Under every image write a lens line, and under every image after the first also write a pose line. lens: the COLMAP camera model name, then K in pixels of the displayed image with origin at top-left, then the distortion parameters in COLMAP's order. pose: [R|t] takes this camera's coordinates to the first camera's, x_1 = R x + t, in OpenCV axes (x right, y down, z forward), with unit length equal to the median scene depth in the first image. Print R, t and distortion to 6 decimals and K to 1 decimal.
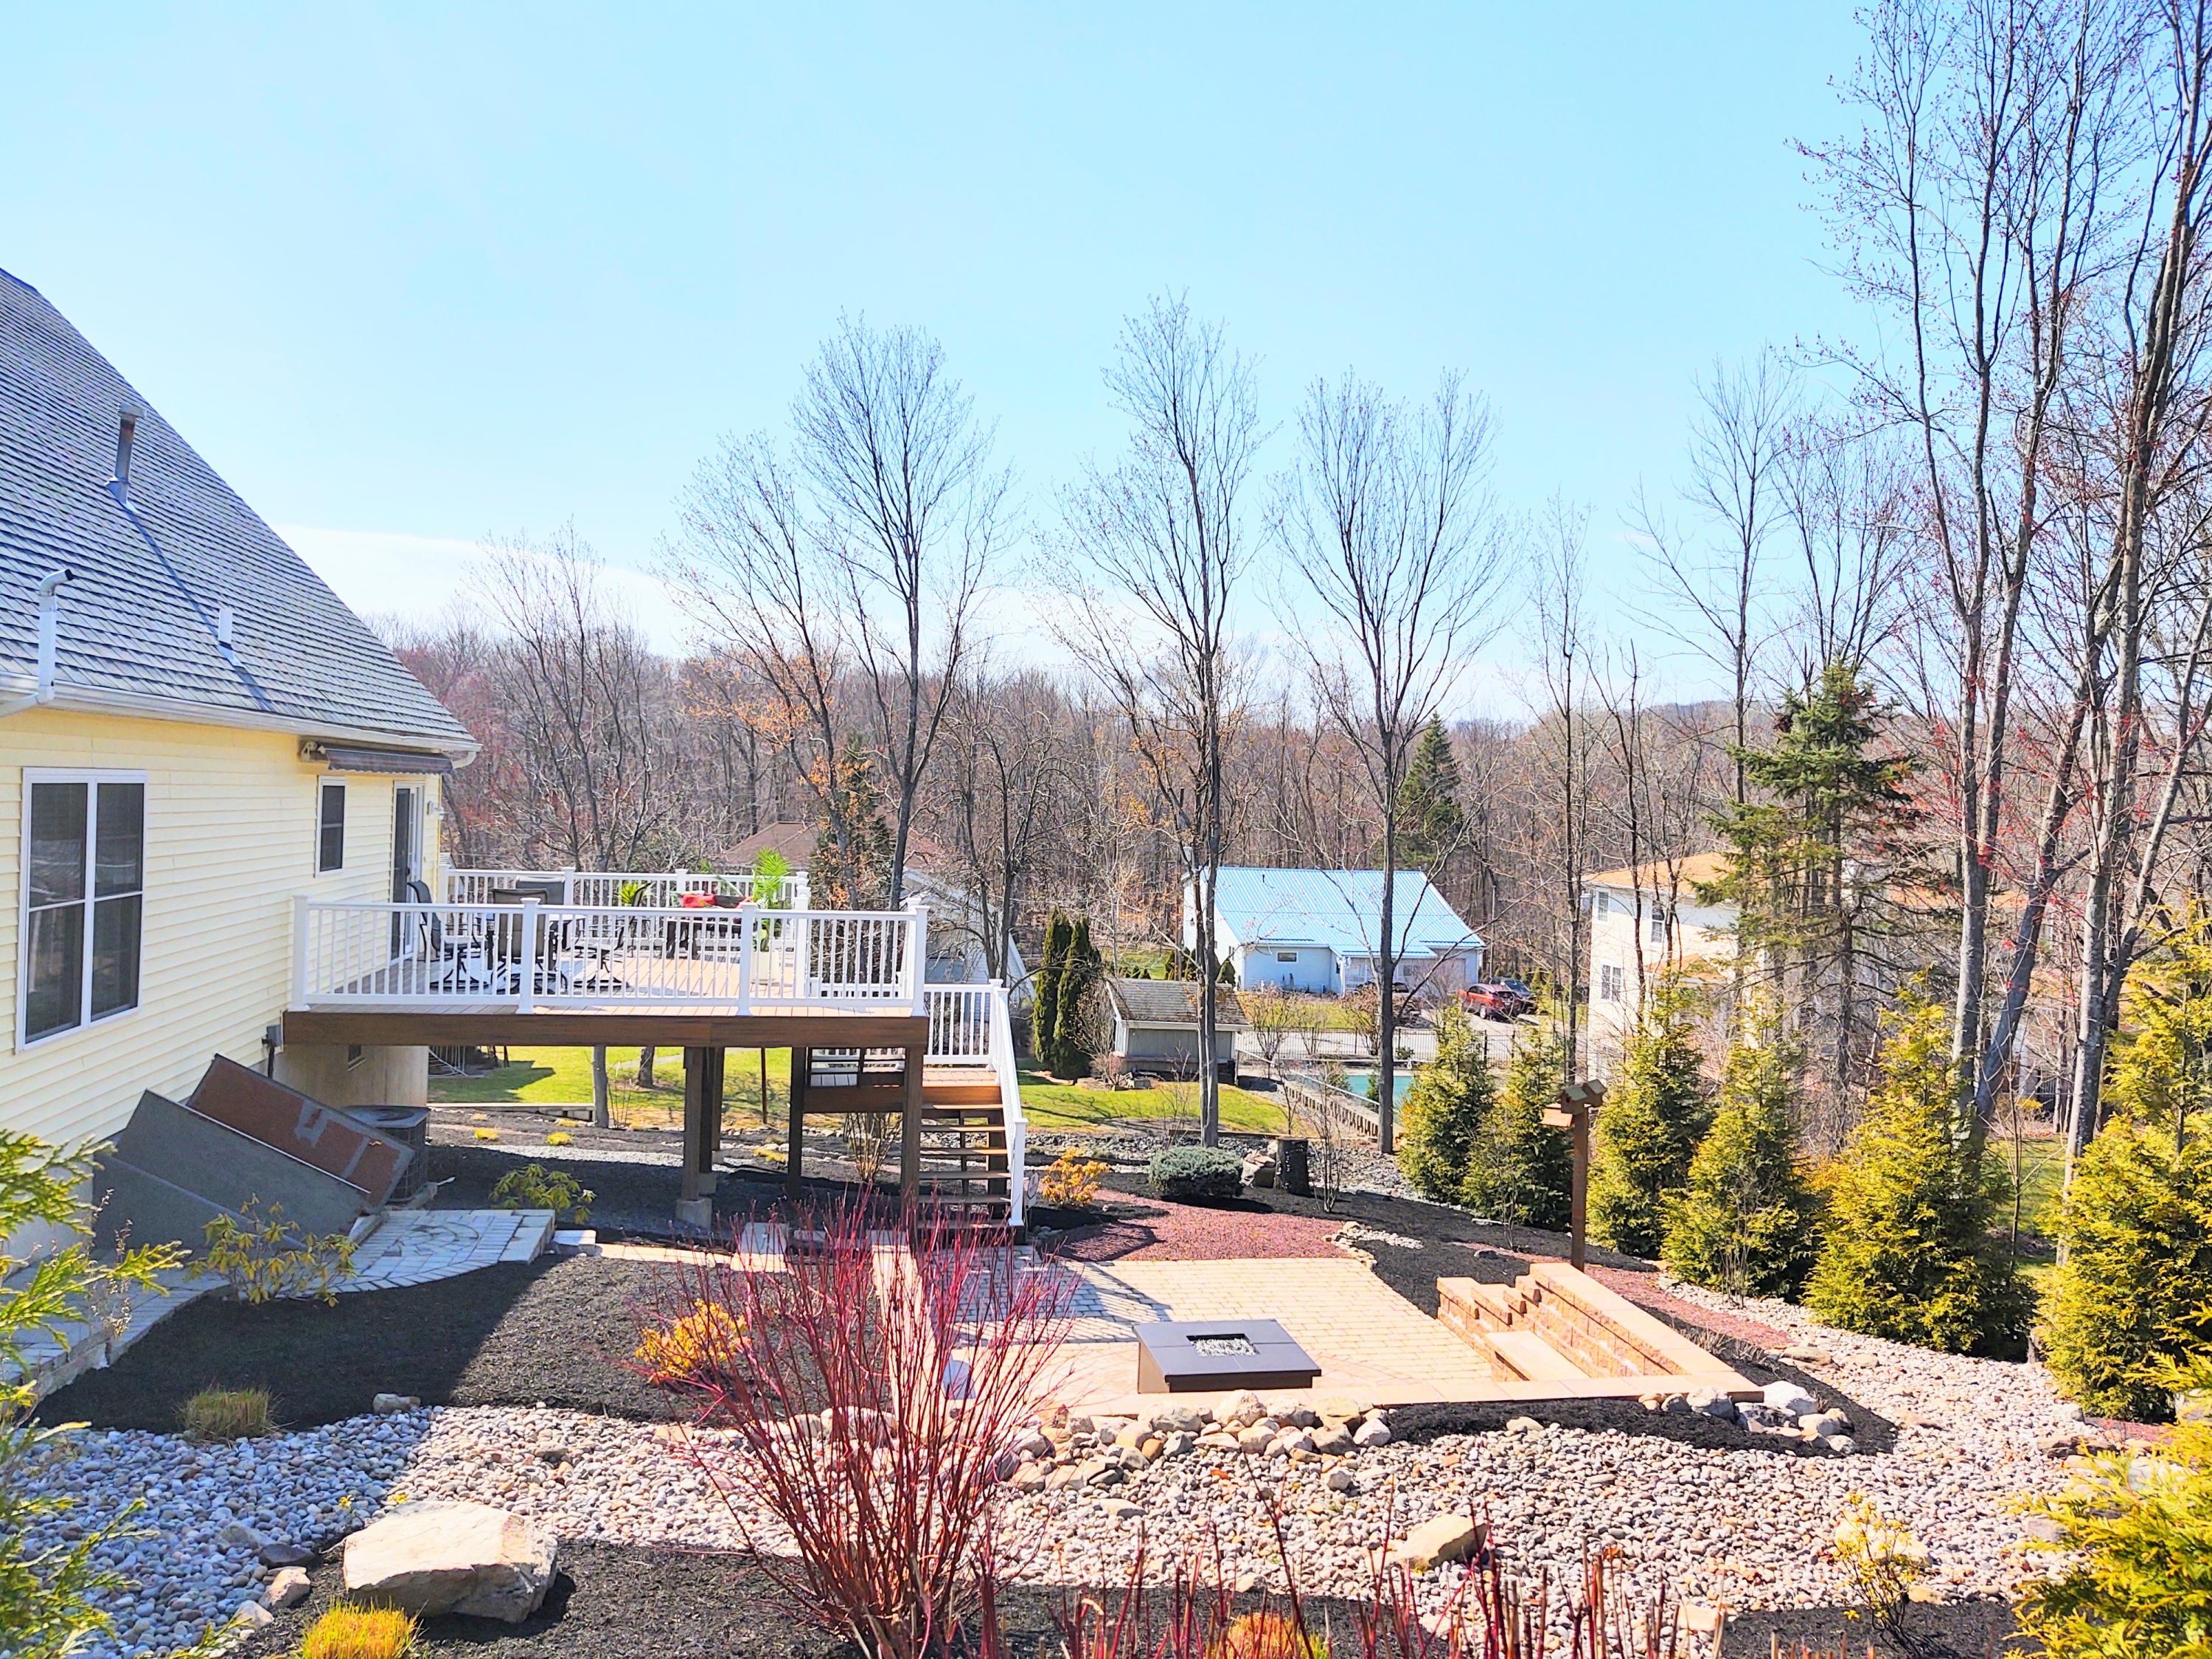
lens RADIAL K [[1625.9, 0, 1106.0], [0, 1625.9, 829.5], [0, 0, 1]] dist [0.035940, -0.006650]
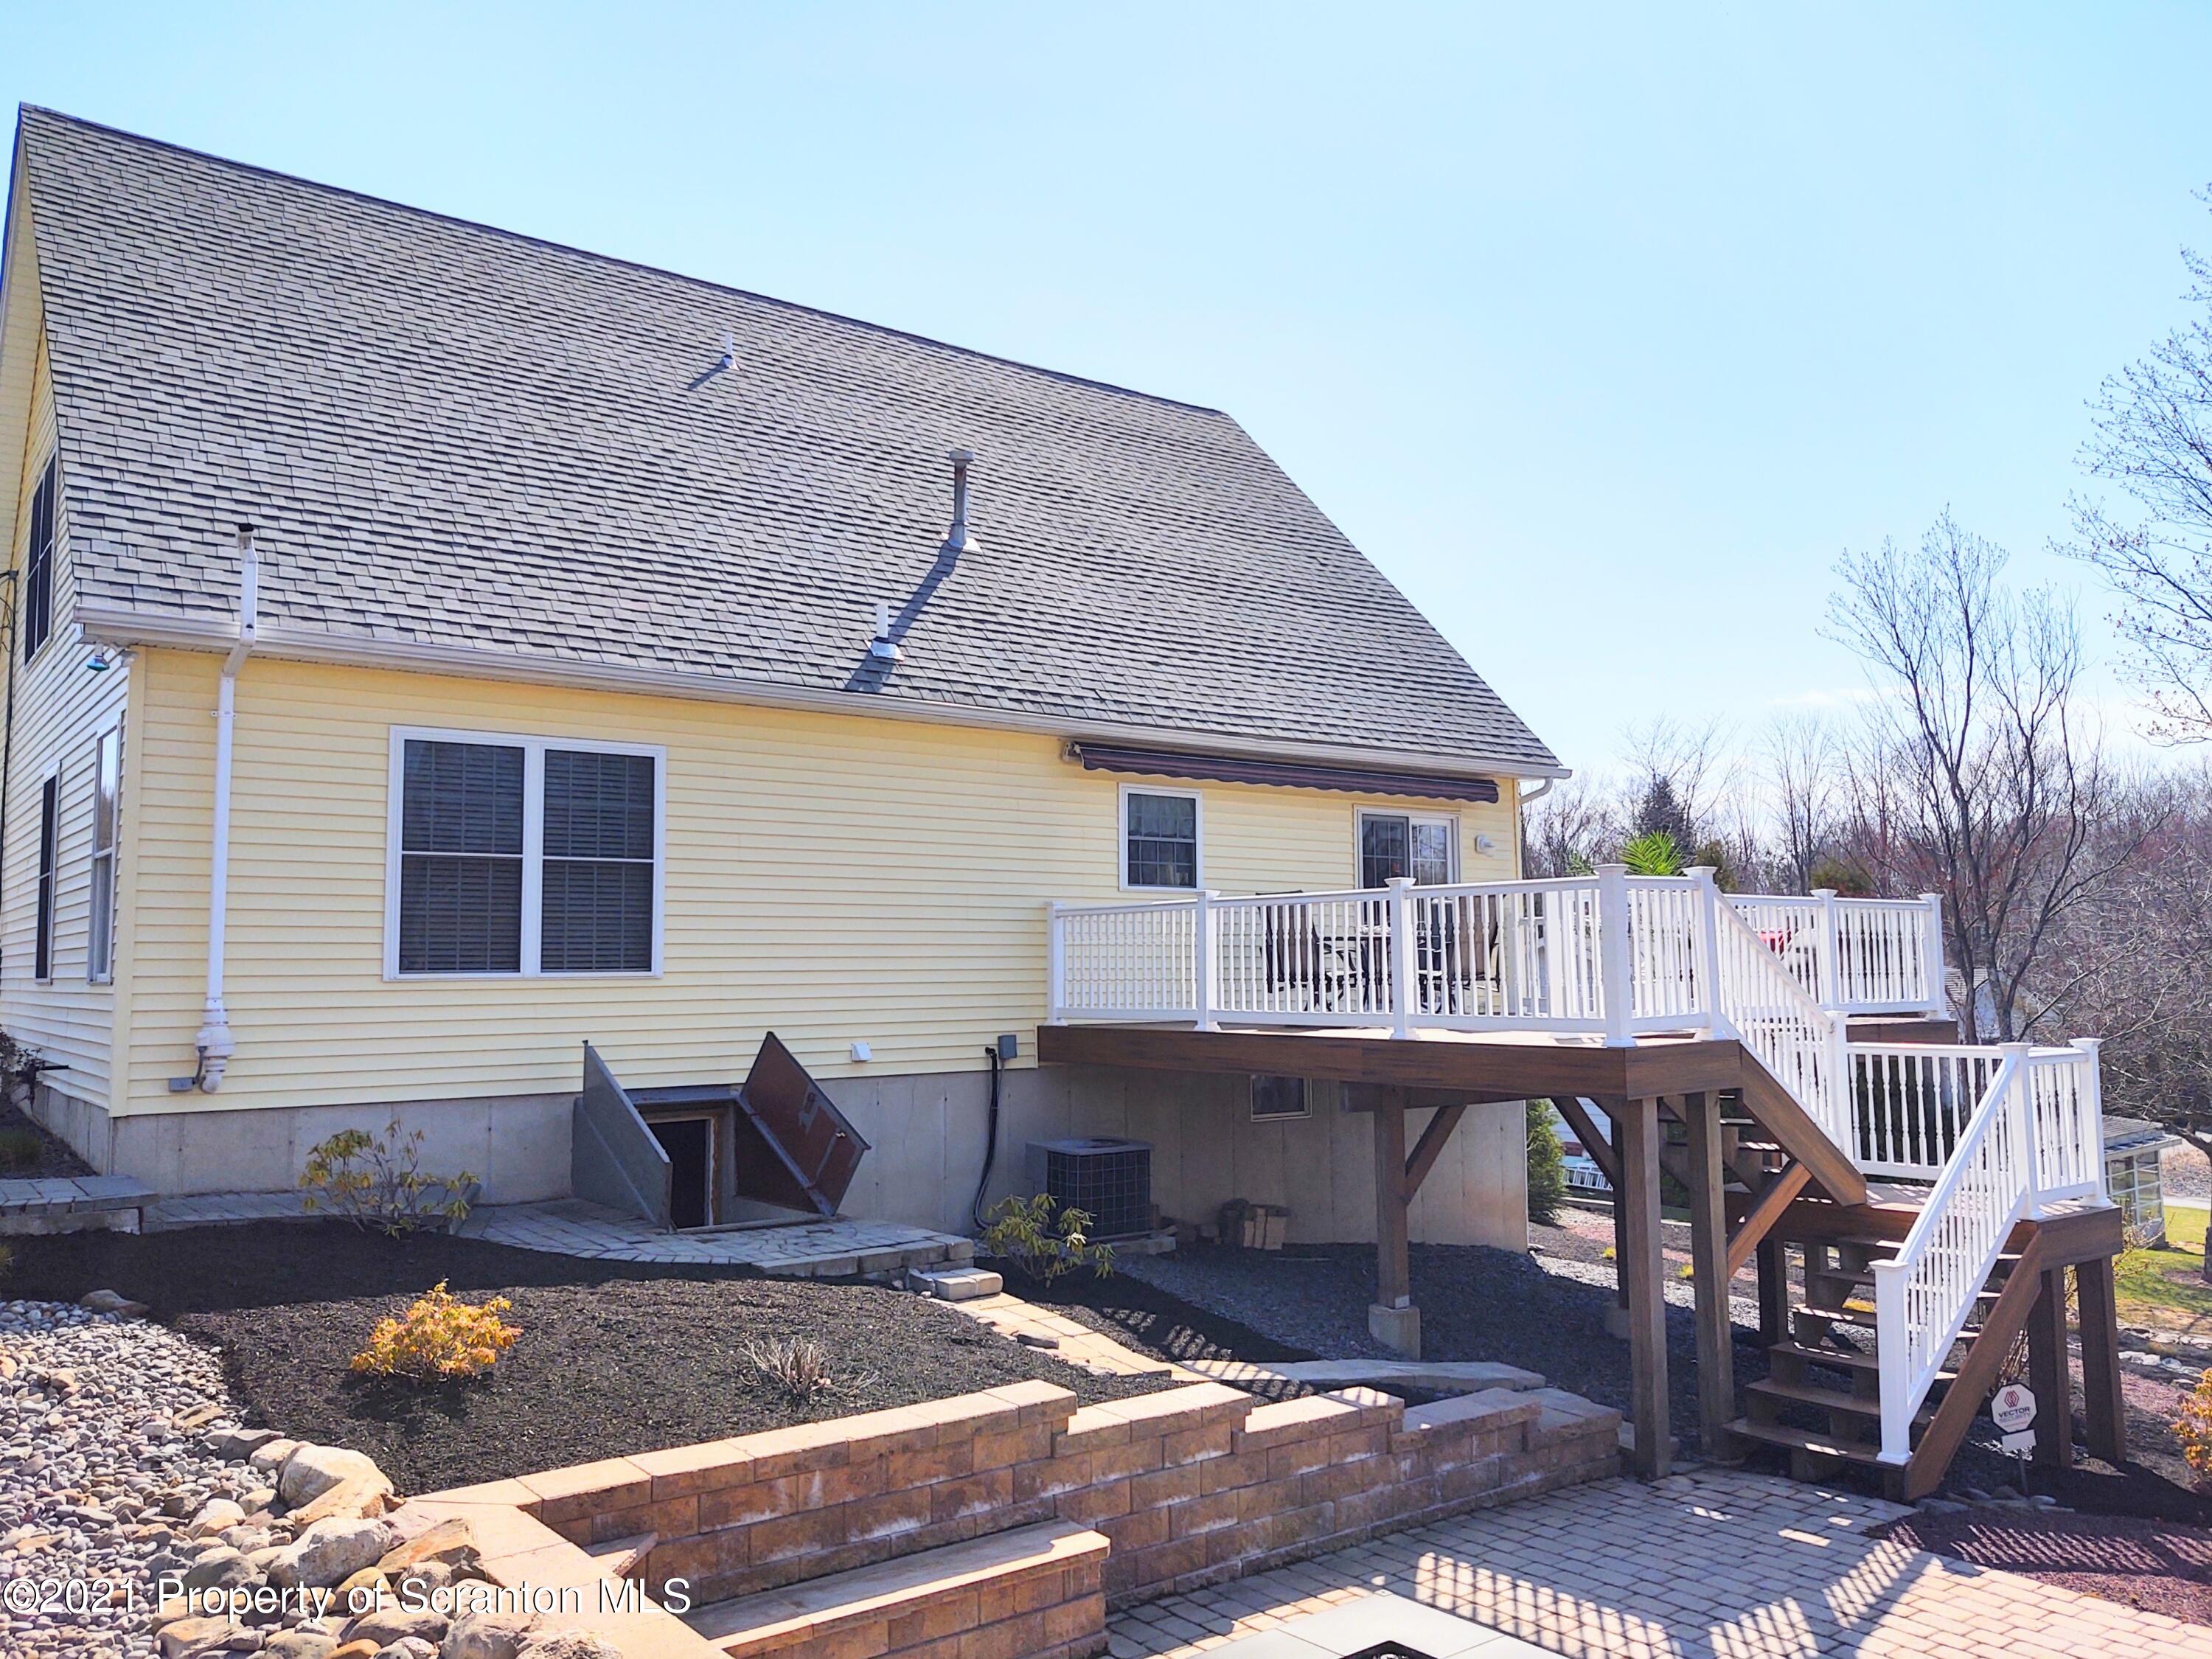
lens RADIAL K [[1674.7, 0, 1097.8], [0, 1674.7, 833.7], [0, 0, 1]] dist [0.042211, -0.072955]
pose [[0.443153, -0.107655, -0.889958, 0.362881], [0.012702, 0.993417, -0.113845, 0.104139], [0.896356, 0.039147, 0.441603, 0.547245]]
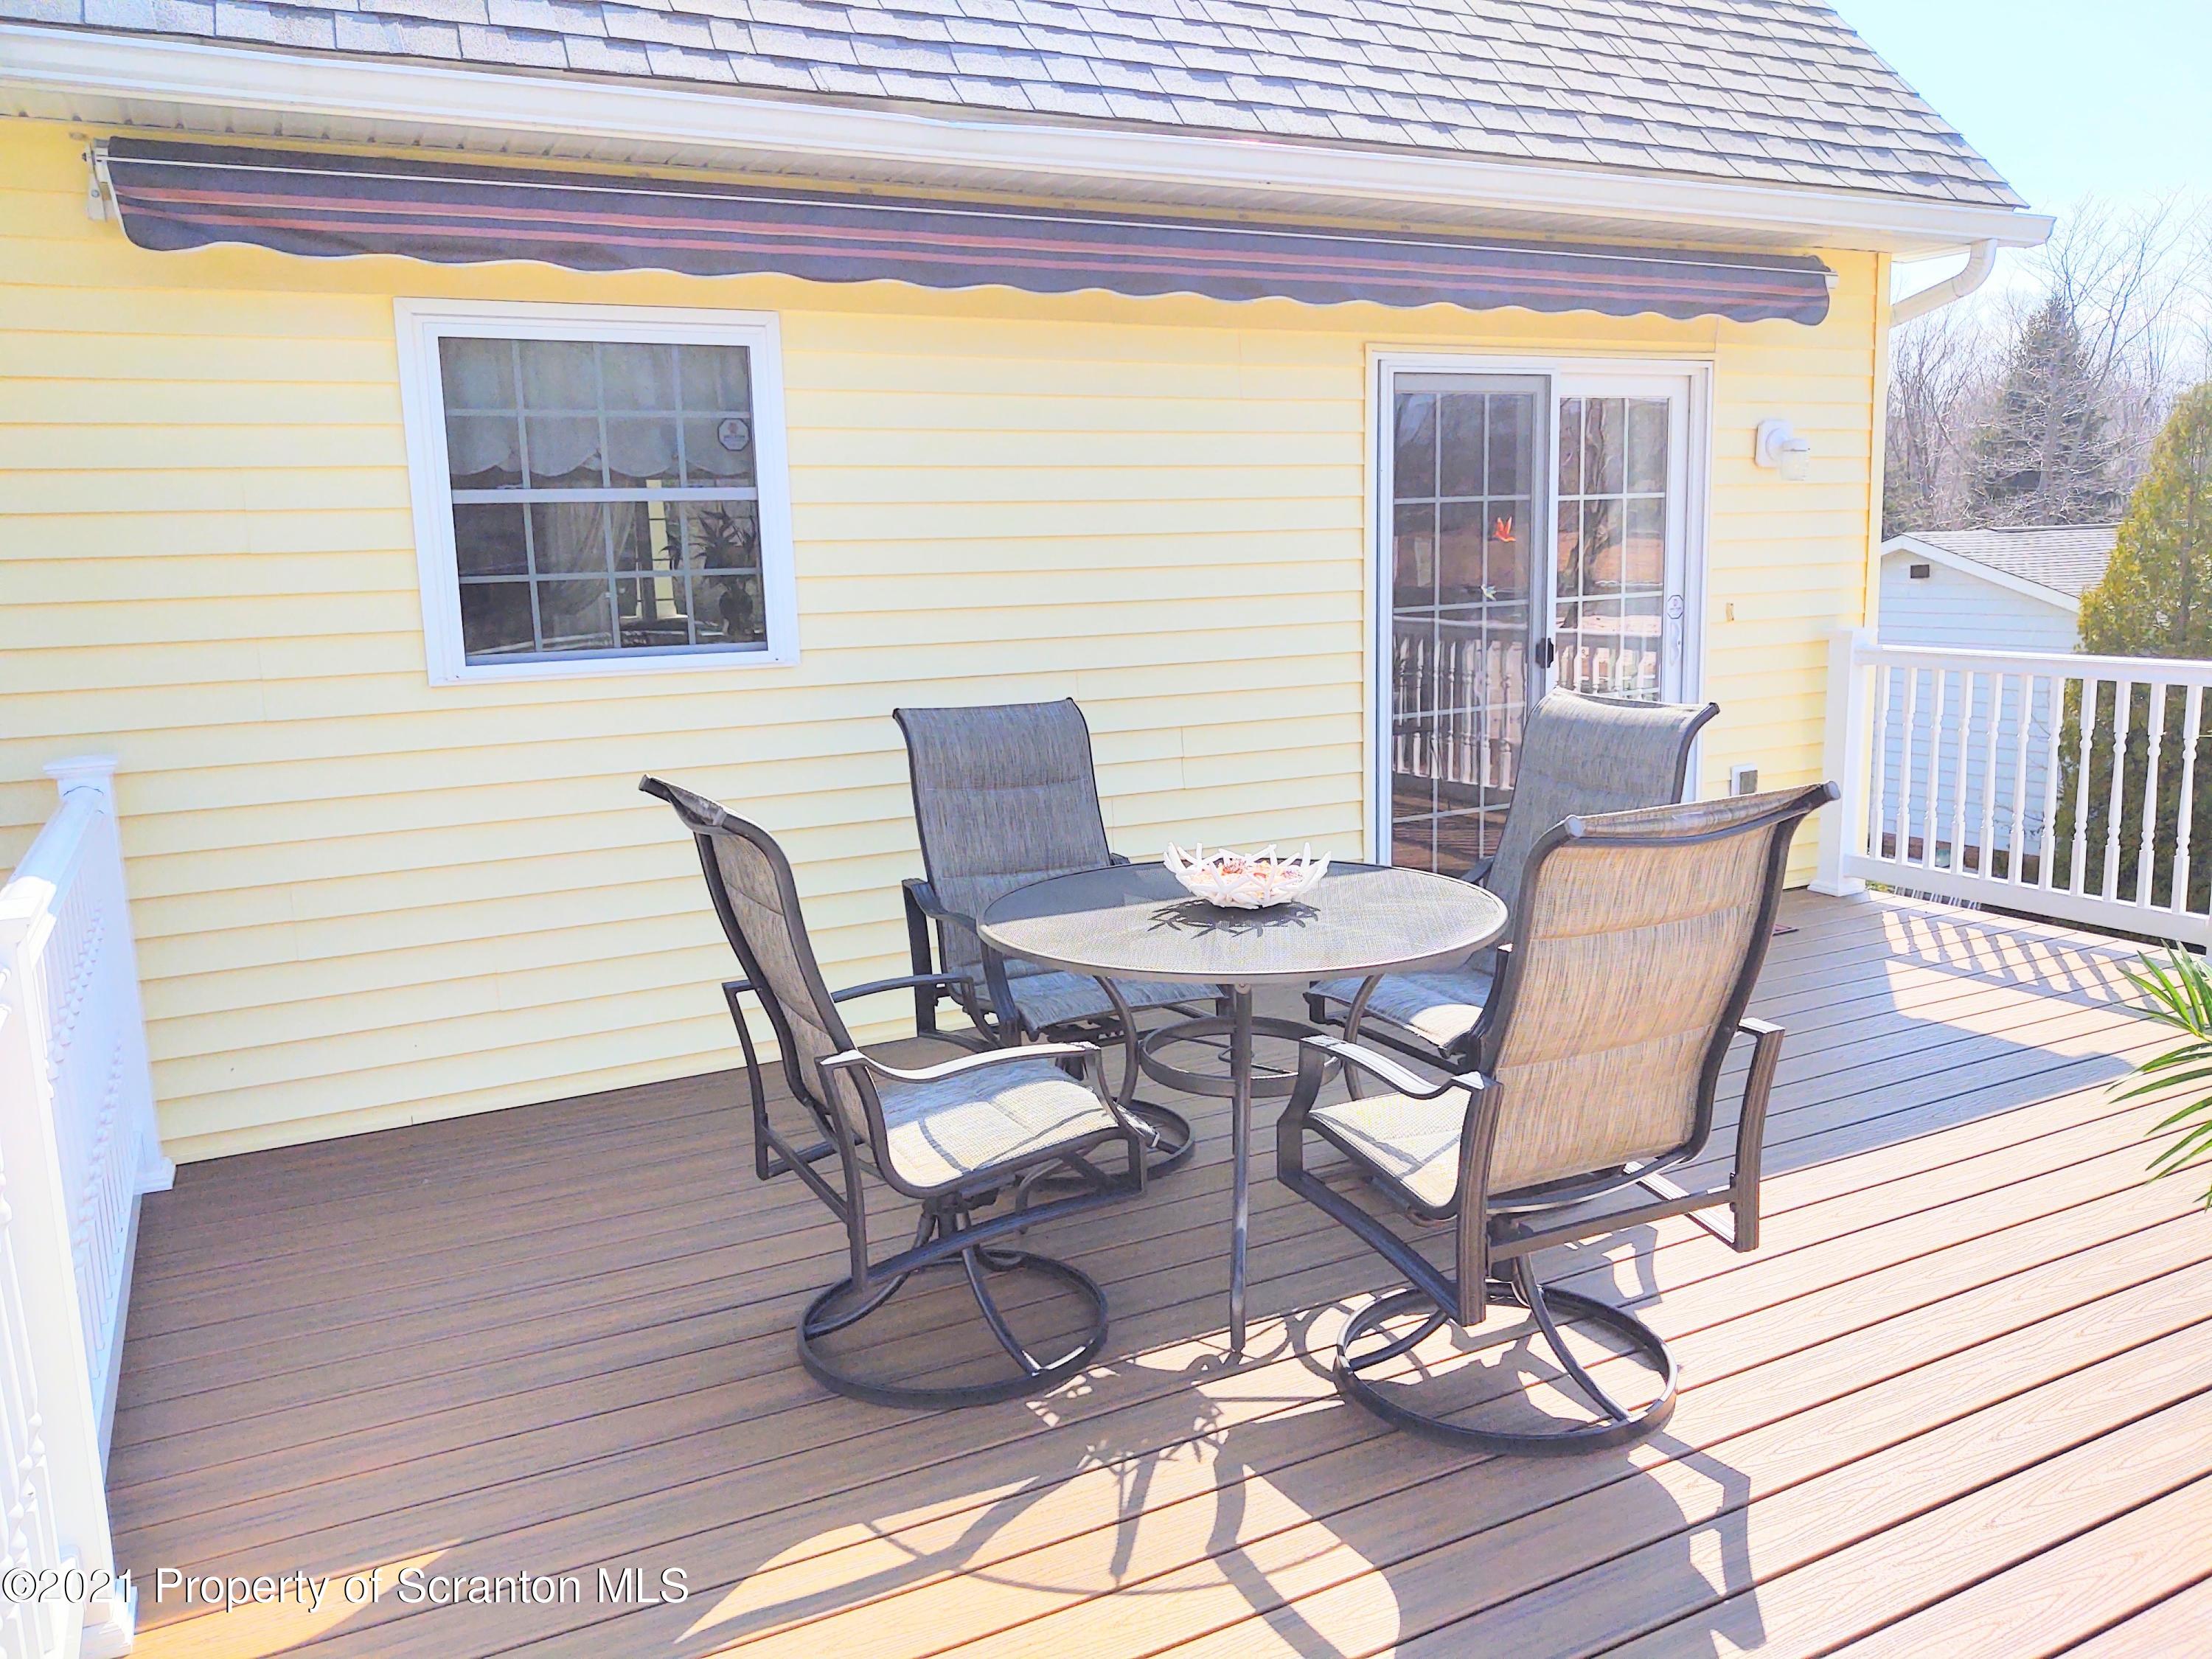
lens RADIAL K [[1674.7, 0, 1097.8], [0, 1674.7, 833.7], [0, 0, 1]] dist [0.042211, -0.072955]
pose [[0.284430, 0.125186, -0.950488, -0.149414], [0.030119, 0.989782, 0.139374, 0.021495], [0.958224, -0.068270, 0.277753, 0.979727]]
